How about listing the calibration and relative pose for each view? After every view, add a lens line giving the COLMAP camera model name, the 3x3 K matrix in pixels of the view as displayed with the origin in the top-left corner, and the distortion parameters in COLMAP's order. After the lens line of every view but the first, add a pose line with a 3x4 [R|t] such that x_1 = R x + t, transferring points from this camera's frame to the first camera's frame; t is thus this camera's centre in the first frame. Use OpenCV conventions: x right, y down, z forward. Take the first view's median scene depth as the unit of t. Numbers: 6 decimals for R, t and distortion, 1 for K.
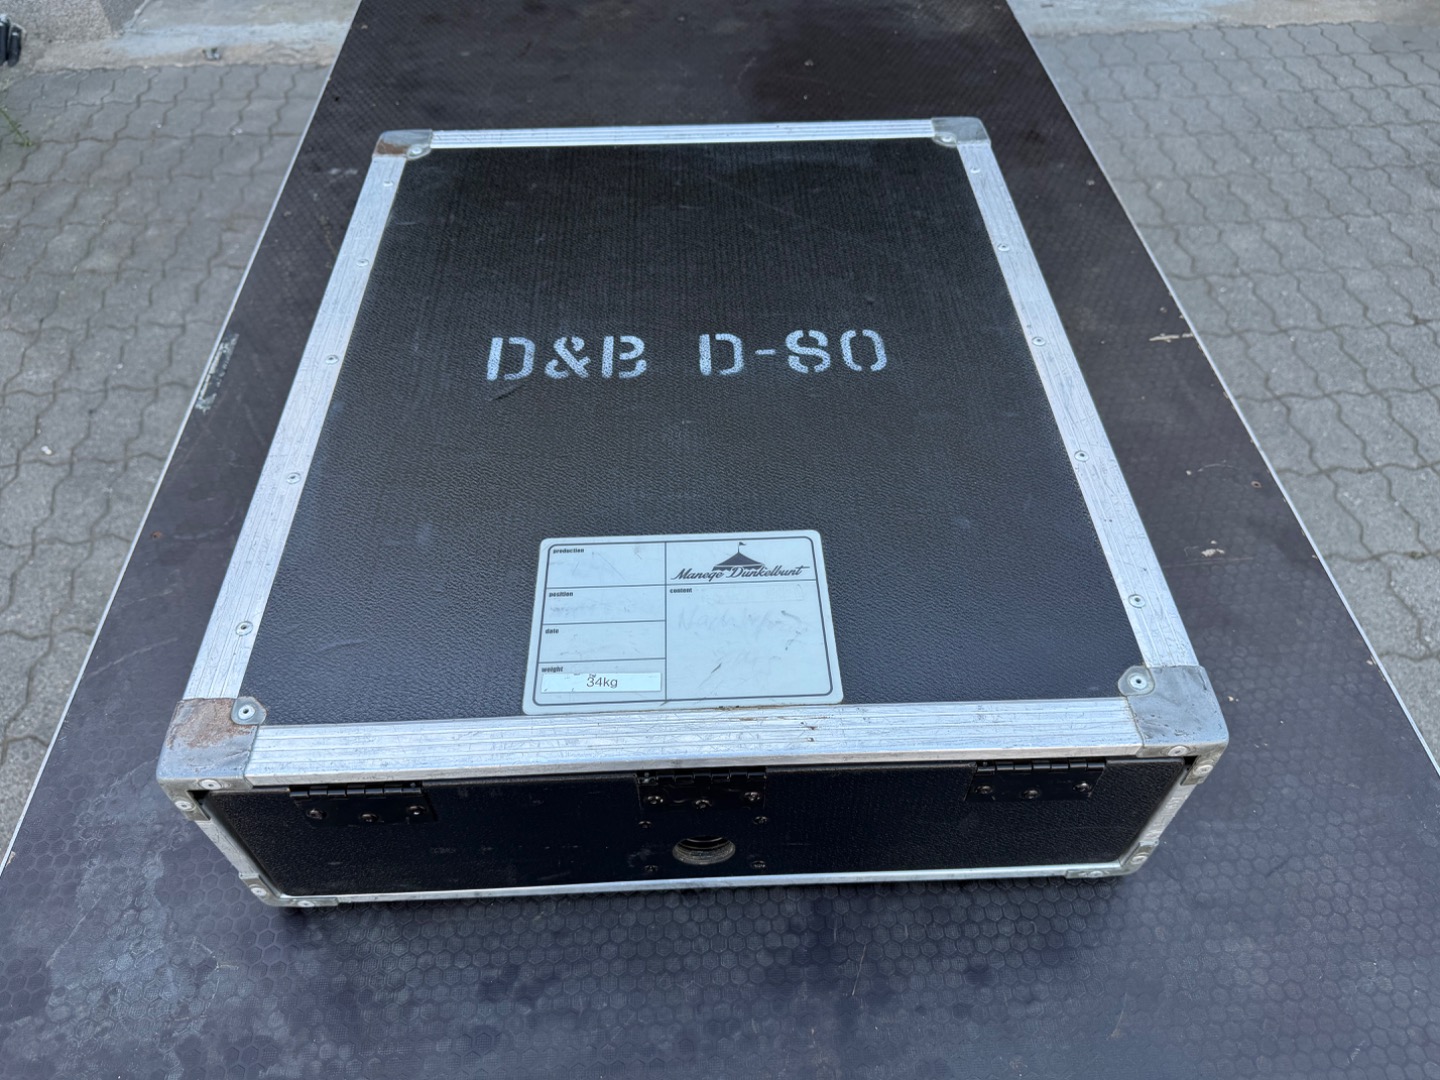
lens RADIAL K [[1040.4, 0, 720.0], [0, 1040.4, 540.0], [0, 0, 1]] dist [0.004923, -0.006816]
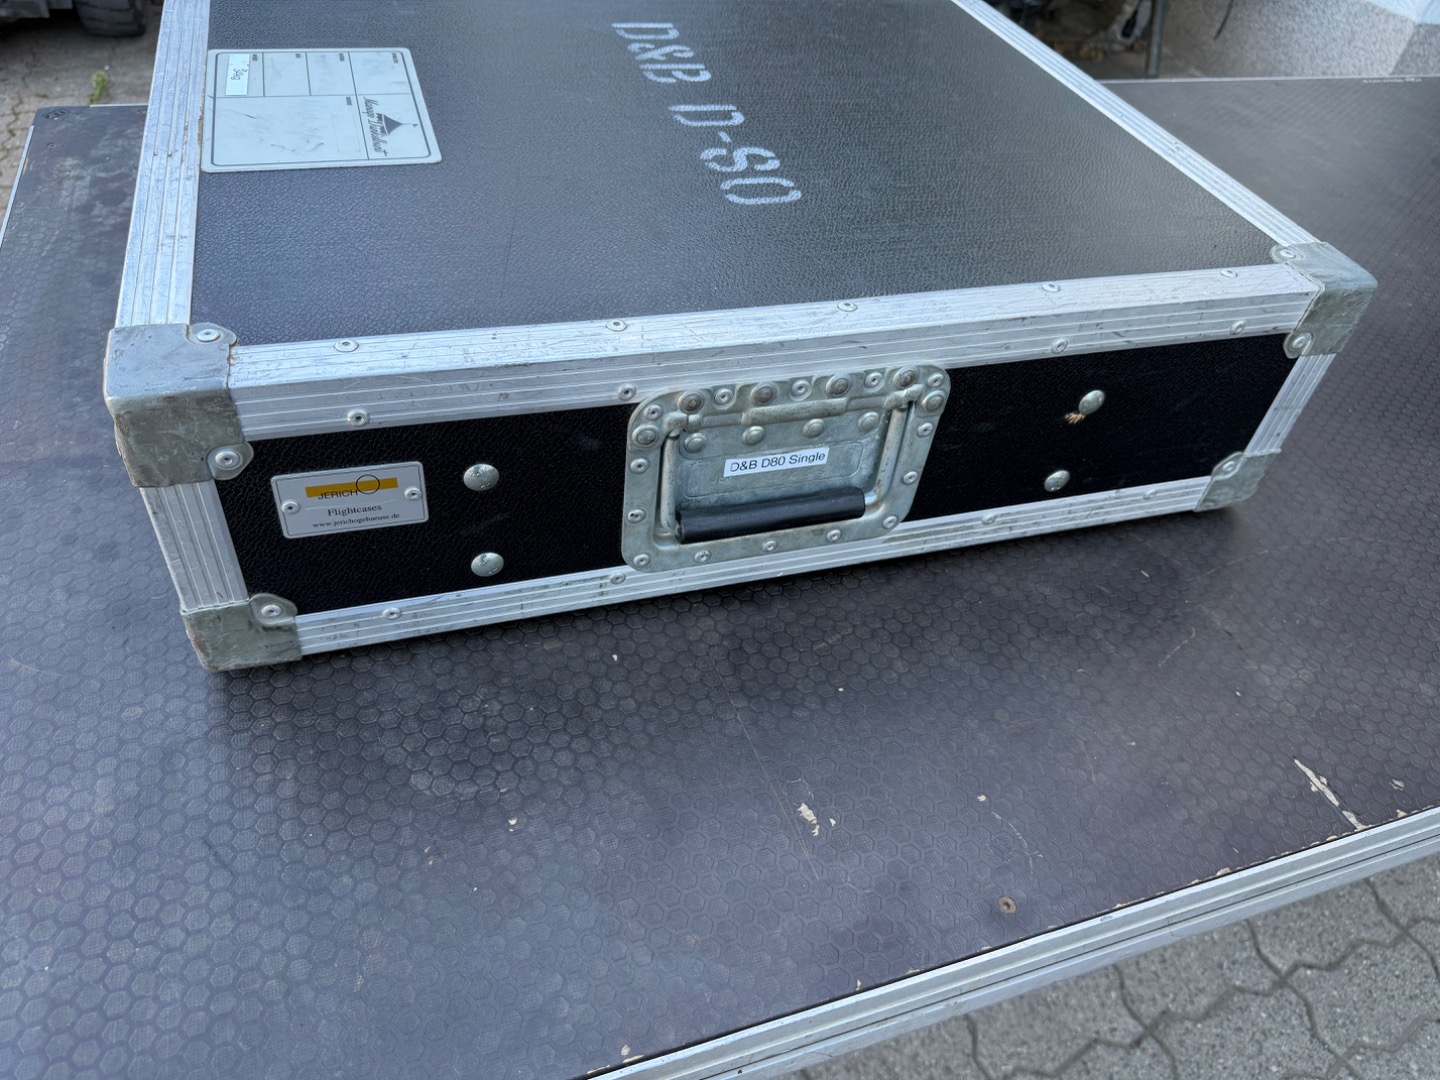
lens RADIAL K [[1004.0, 0, 720.0], [0, 1004.0, 540.0], [0, 0, 1]] dist [-0.027311, 0.005604]
pose [[0.277450, 0.703916, -0.653853, 0.829712], [-0.794320, 0.550909, 0.256036, -0.209148], [0.540442, 0.448332, 0.711984, 0.567664]]
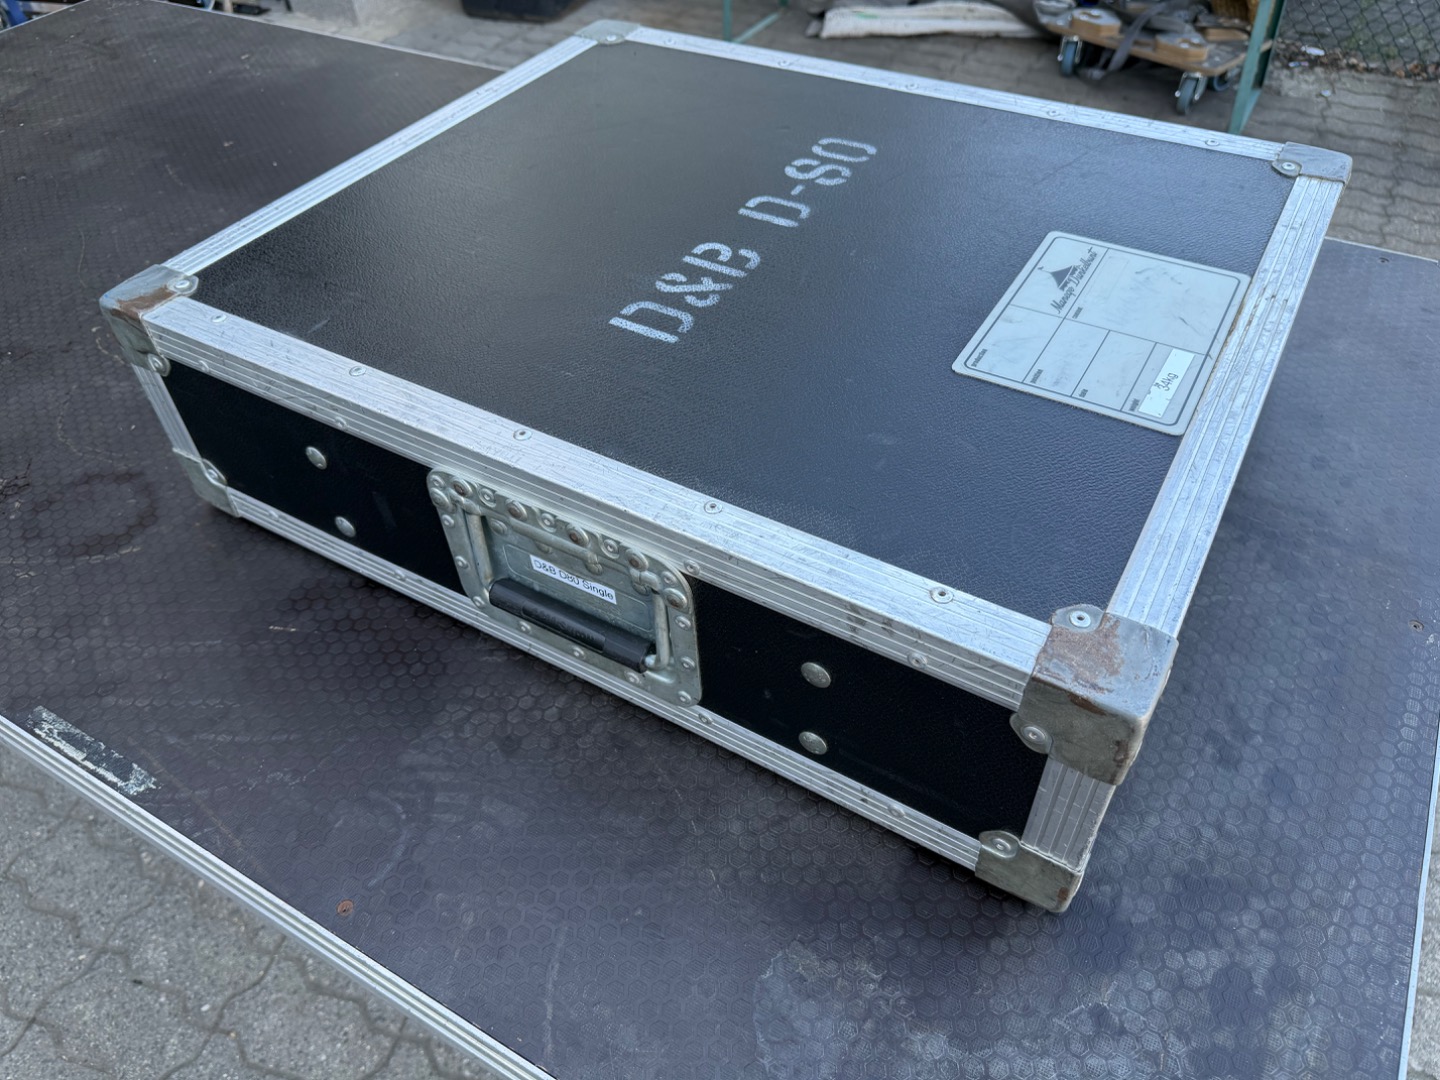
lens RADIAL K [[1014.4, 0, 720.0], [0, 1014.4, 540.0], [0, 0, 1]] dist [0.010644, -0.027110]
pose [[0.547653, -0.611263, 0.571343, -0.749856], [0.658015, 0.736424, 0.157148, -0.139069], [-0.516810, 0.289890, 0.805526, 0.373345]]
